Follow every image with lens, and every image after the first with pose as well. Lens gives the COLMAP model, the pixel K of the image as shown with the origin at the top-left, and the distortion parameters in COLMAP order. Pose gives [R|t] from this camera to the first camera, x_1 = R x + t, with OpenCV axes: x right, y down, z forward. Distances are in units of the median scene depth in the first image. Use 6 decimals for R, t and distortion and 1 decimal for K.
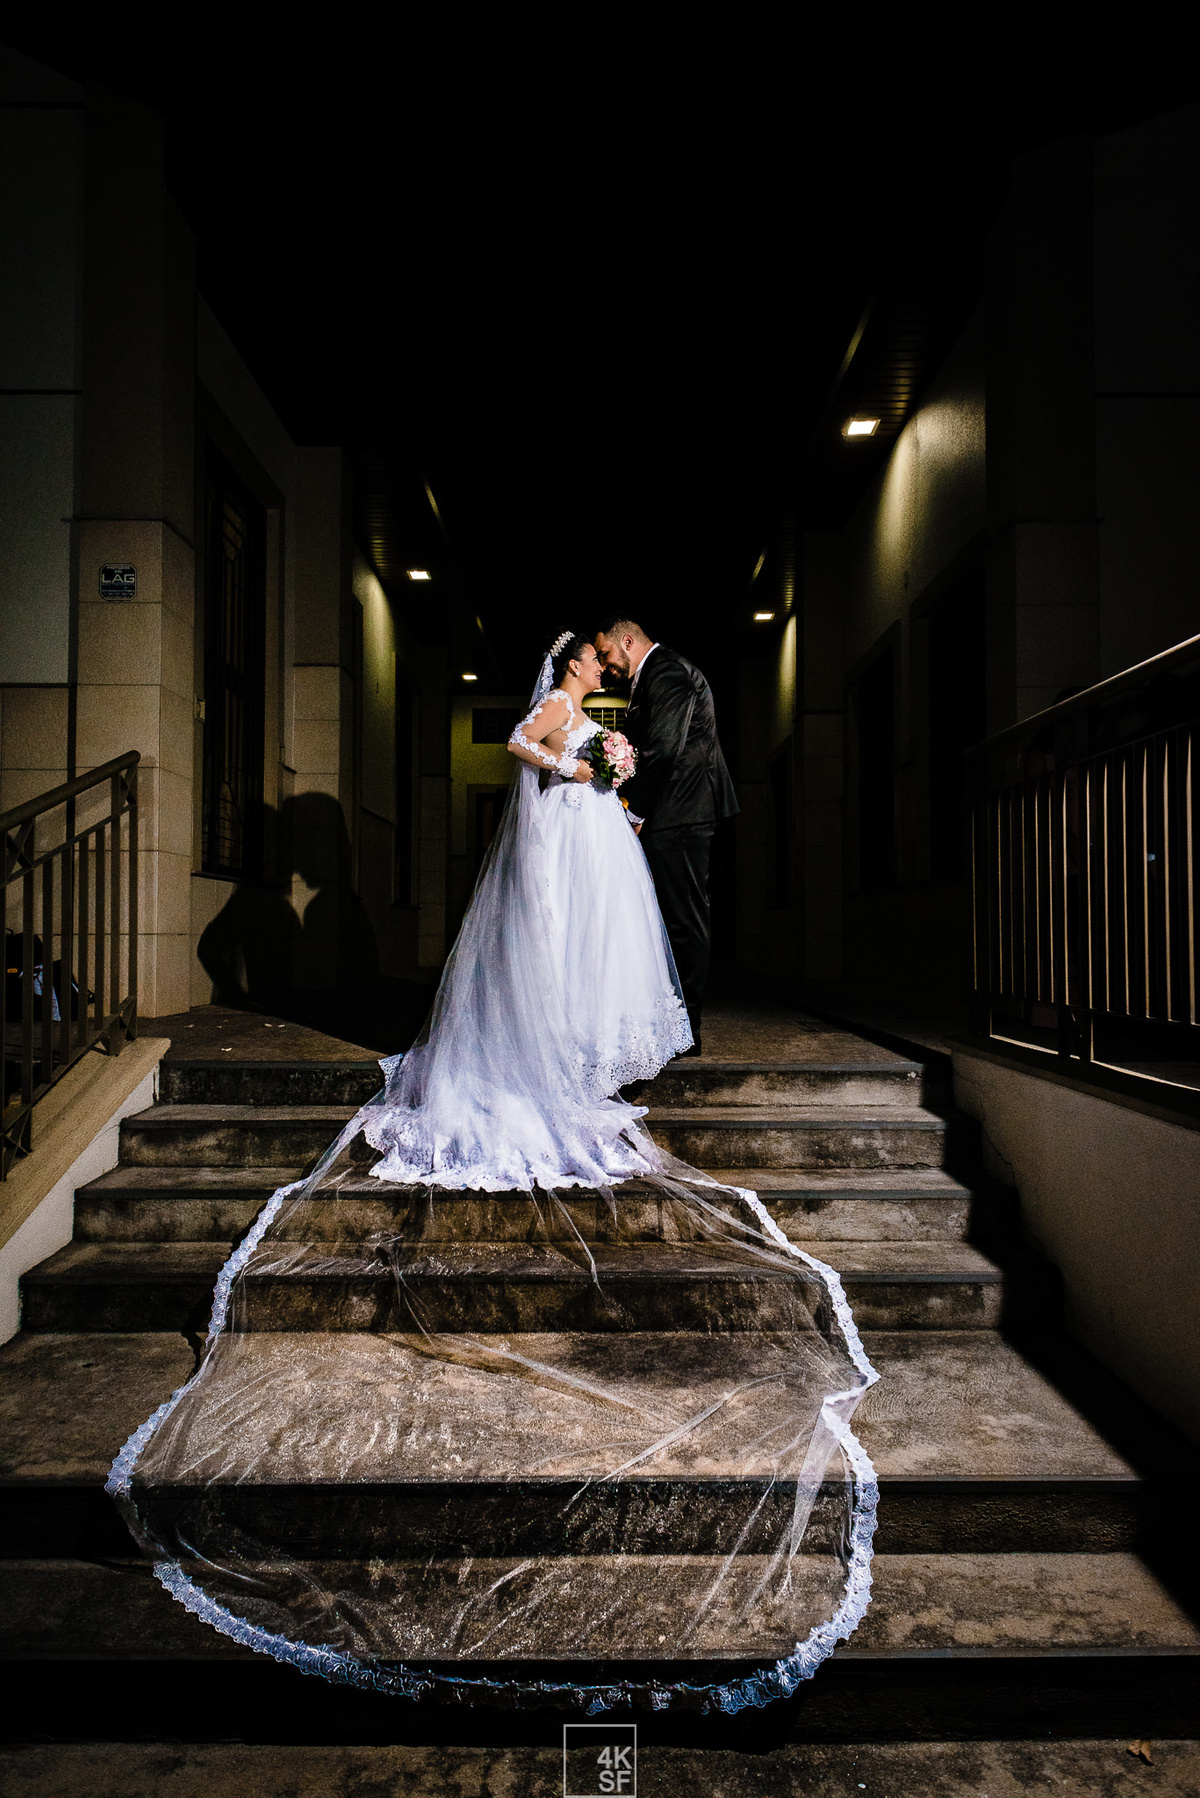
lens RADIAL K [[993.5, 0, 600.0], [0, 993.5, 899.0], [0, 0, 1]] dist [0.001454, -0.000461]
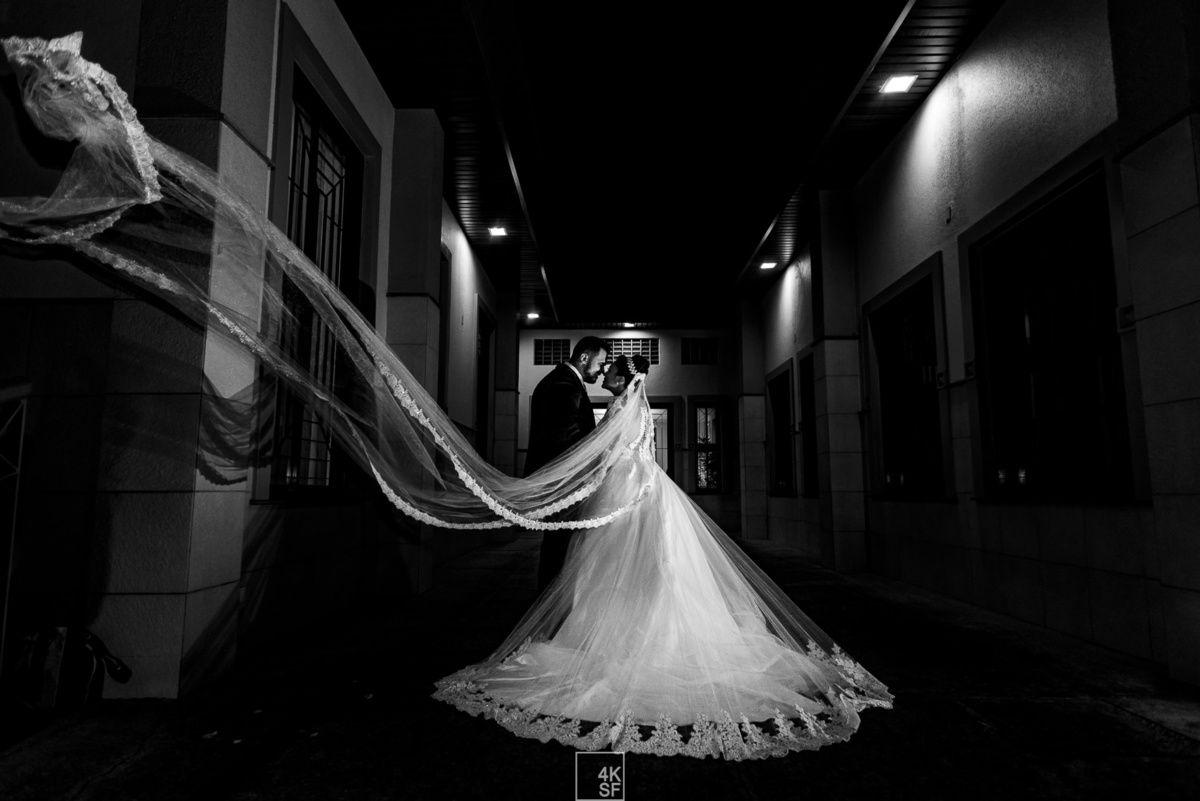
lens RADIAL K [[663.0, 0, 600.0], [0, 663.0, 400.5], [0, 0, 1]] dist [0.001454, -0.000461]
pose [[0.999870, -0.000523, -0.016108, -0.066880], [-0.001112, 0.994855, -0.101300, -0.051359], [0.016078, 0.101305, 0.994725, 0.323070]]
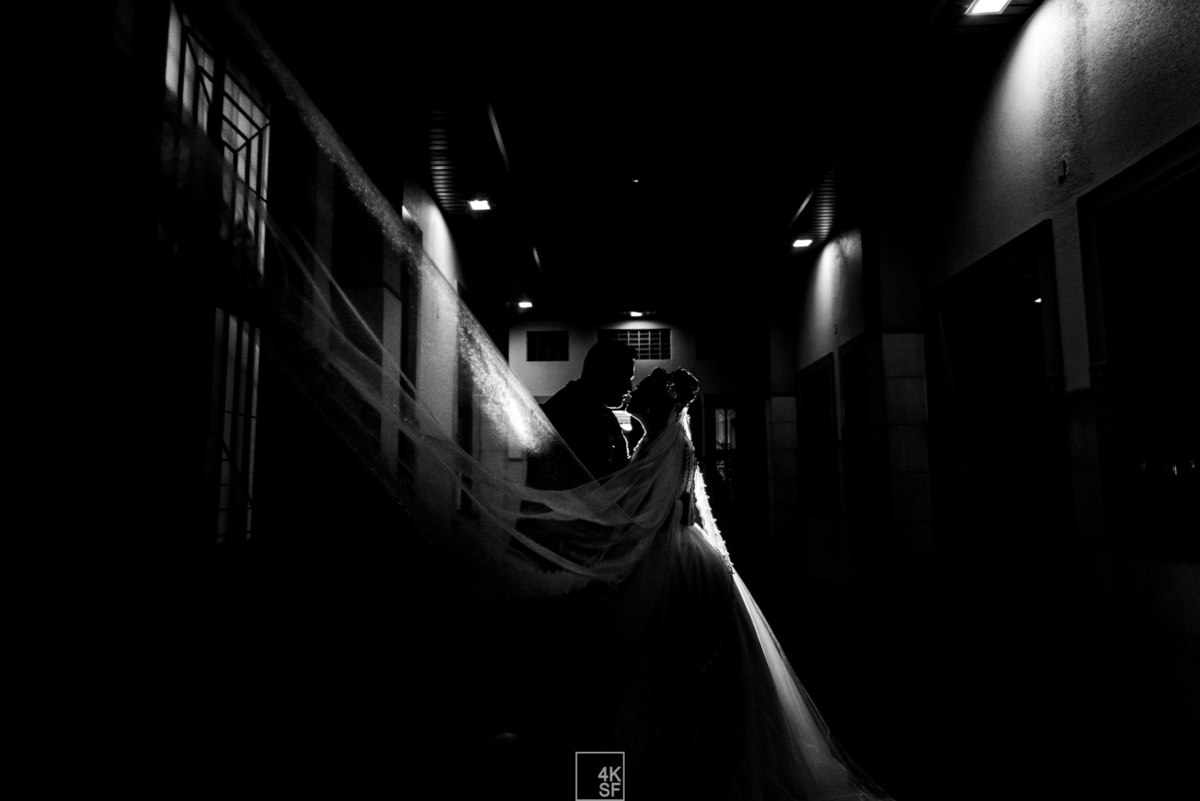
lens RADIAL K [[717.8, 0, 600.0], [0, 717.8, 400.5], [0, 0, 1]] dist [0.001509, -0.000149]
pose [[0.999773, -0.011091, -0.018201, -0.074660], [0.009385, 0.995783, -0.091255, -0.089224], [0.019136, 0.091063, 0.995661, 0.455191]]
